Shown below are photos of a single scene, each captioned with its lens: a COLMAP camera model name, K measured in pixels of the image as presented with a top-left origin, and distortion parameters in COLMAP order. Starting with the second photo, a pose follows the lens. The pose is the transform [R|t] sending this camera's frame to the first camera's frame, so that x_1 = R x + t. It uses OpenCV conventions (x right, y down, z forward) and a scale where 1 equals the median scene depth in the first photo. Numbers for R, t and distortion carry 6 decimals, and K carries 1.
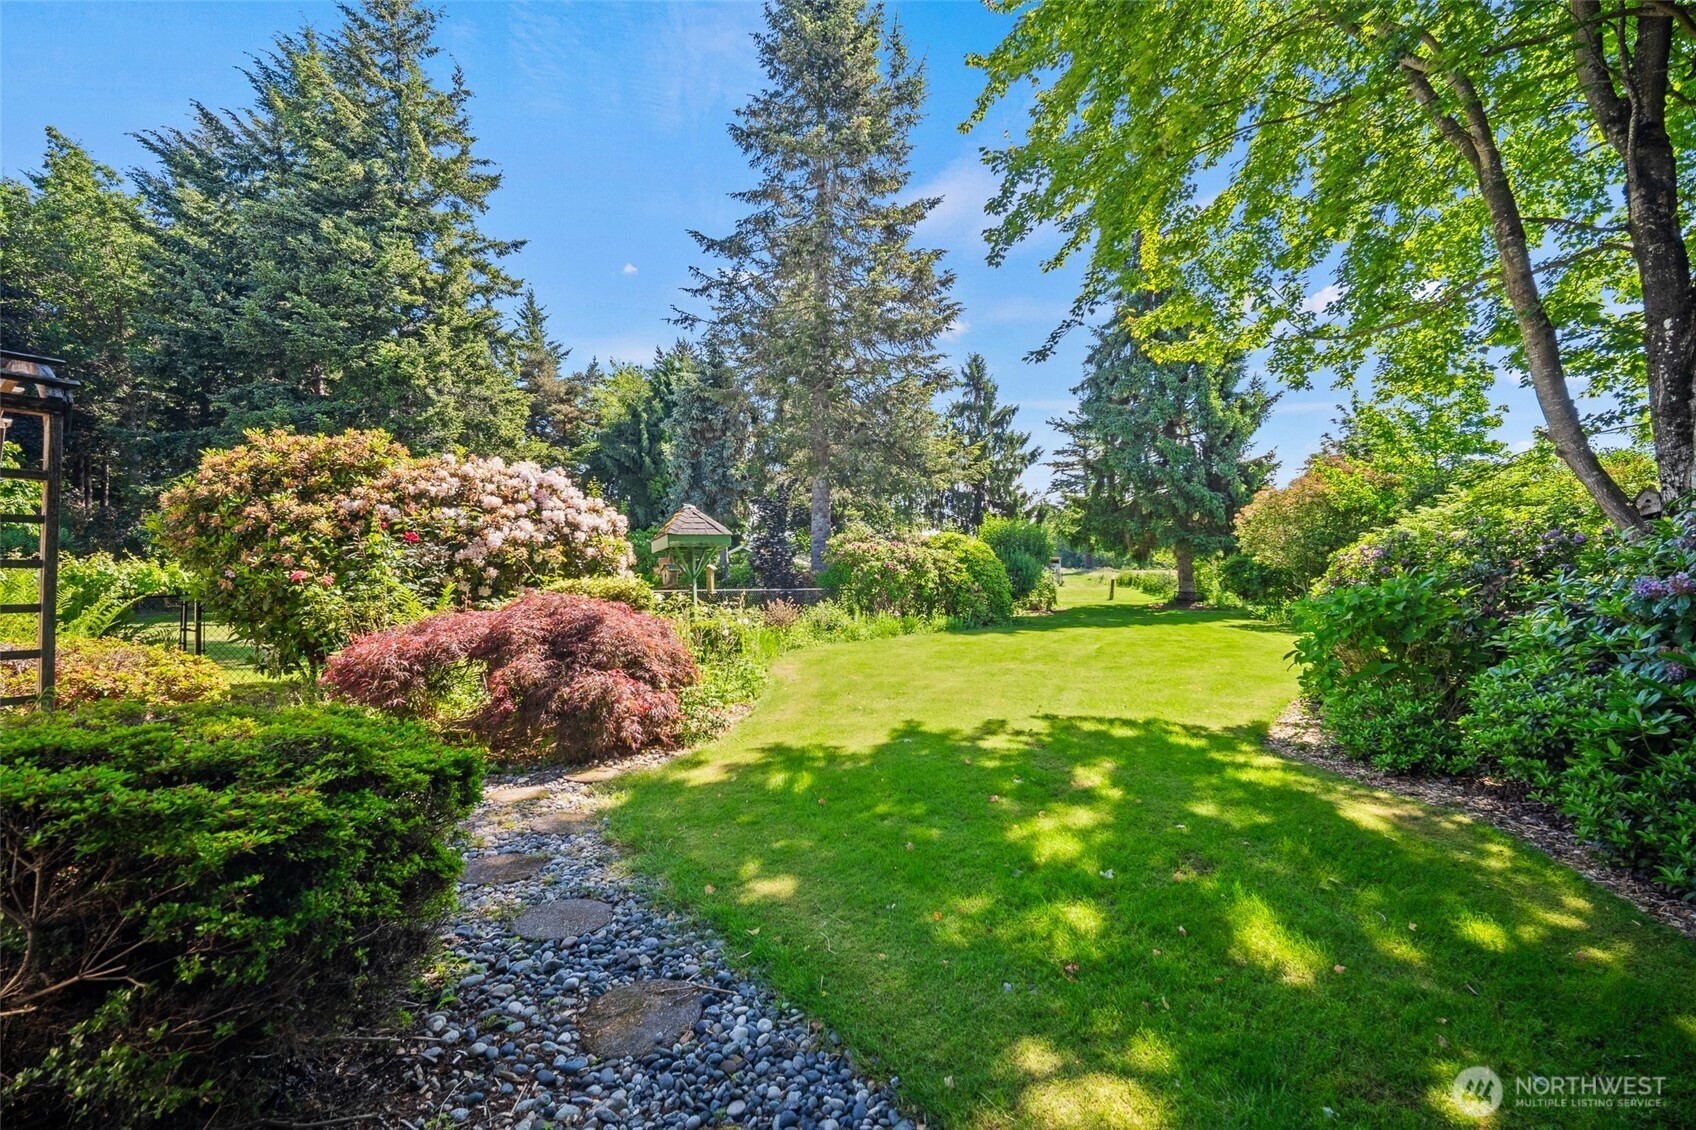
lens RADIAL K [[738.6, 0, 849.7], [0, 738.6, 558.3], [0, 0, 1]] dist [-0.014683, 0.005487]
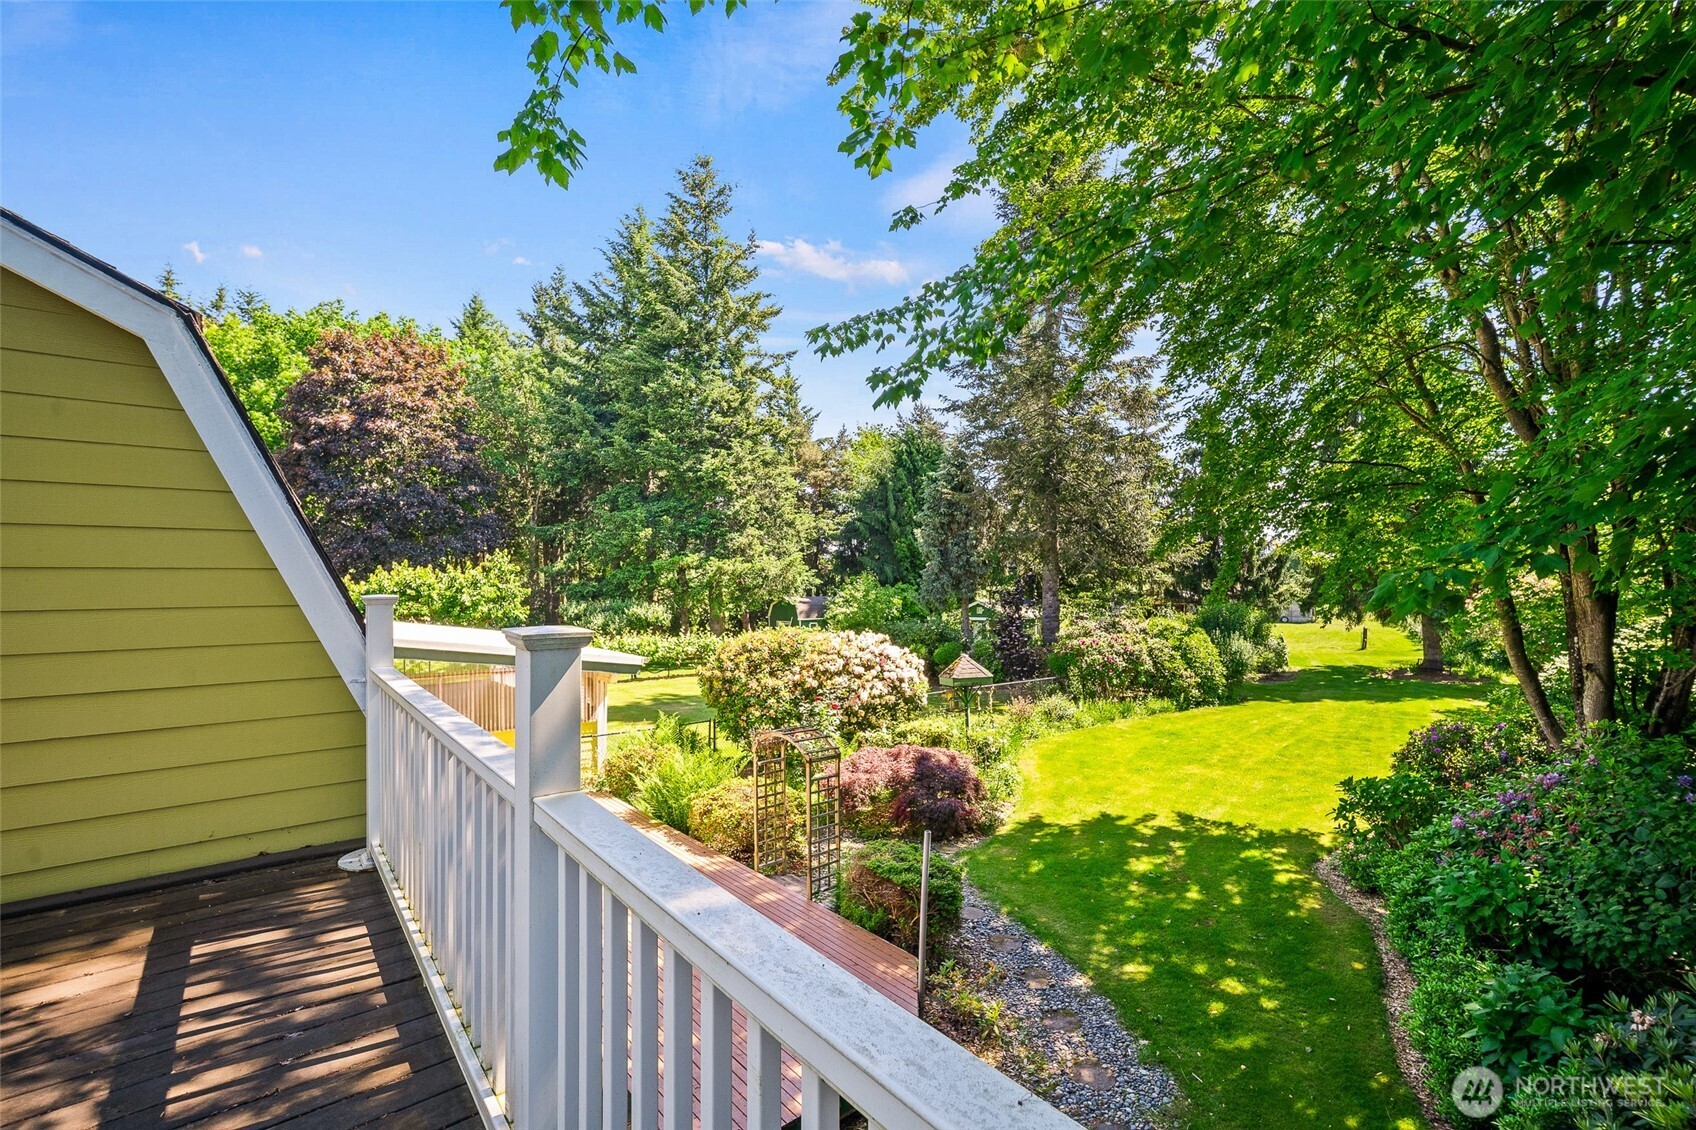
lens RADIAL K [[775.8, 0, 848.0], [0, 775.8, 565.0], [0, 0, 1]] dist [-0.001478, 0.000099]
pose [[0.957848, -0.003618, -0.287252, 0.007993], [0.006876, 0.999923, 0.010332, -0.147013], [0.287193, -0.011871, 0.957799, -0.326684]]
